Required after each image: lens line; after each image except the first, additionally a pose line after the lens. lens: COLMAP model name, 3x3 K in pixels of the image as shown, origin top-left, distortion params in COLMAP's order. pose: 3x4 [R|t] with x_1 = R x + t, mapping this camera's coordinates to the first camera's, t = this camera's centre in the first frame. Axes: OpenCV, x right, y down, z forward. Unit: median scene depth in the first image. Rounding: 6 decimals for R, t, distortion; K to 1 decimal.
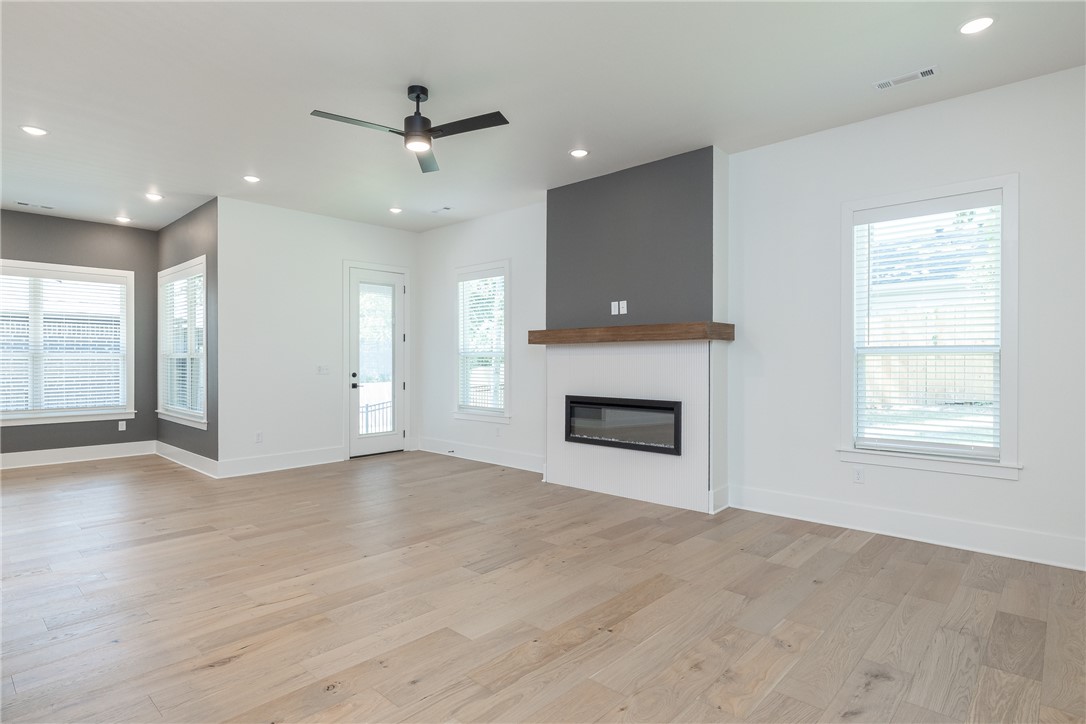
lens RADIAL K [[573.8, 0, 543.8], [0, 573.8, 362.6], [0, 0, 1]] dist [0.000038, -0.000888]
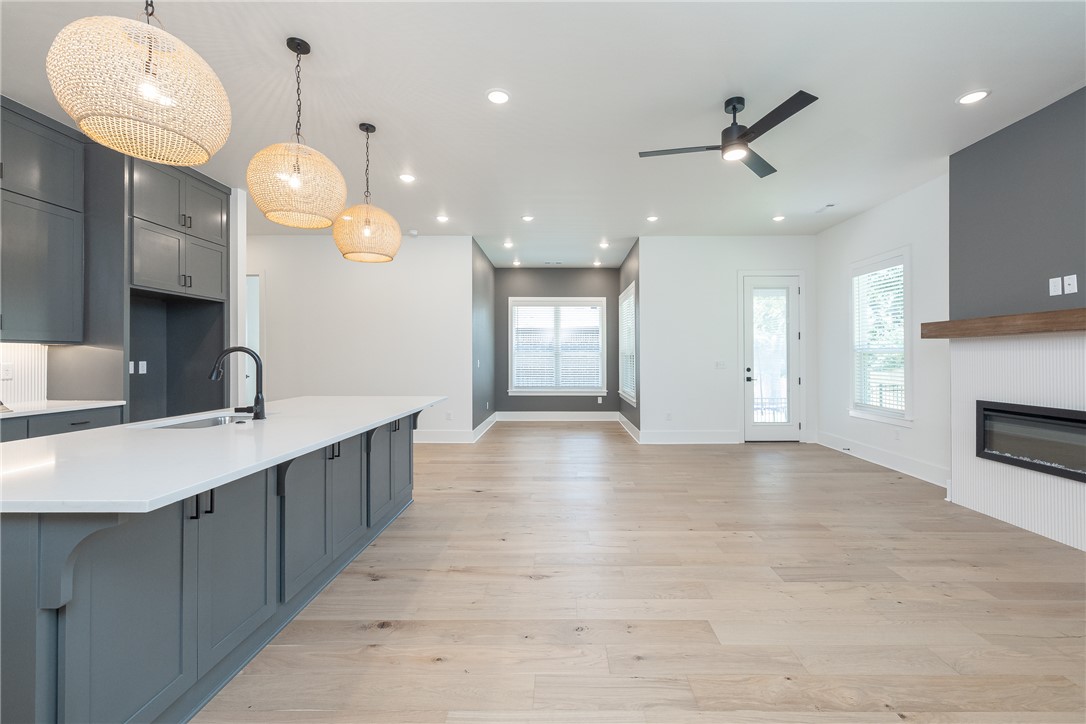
lens RADIAL K [[464.4, 0, 546.3], [0, 464.4, 355.2], [0, 0, 1]] dist [-0.002727, 0.001260]
pose [[0.676591, -0.001191, -0.736358, 0.120422], [-0.004500, 0.999973, -0.005752, -0.000629], [0.736345, 0.007206, 0.676567, 0.116218]]
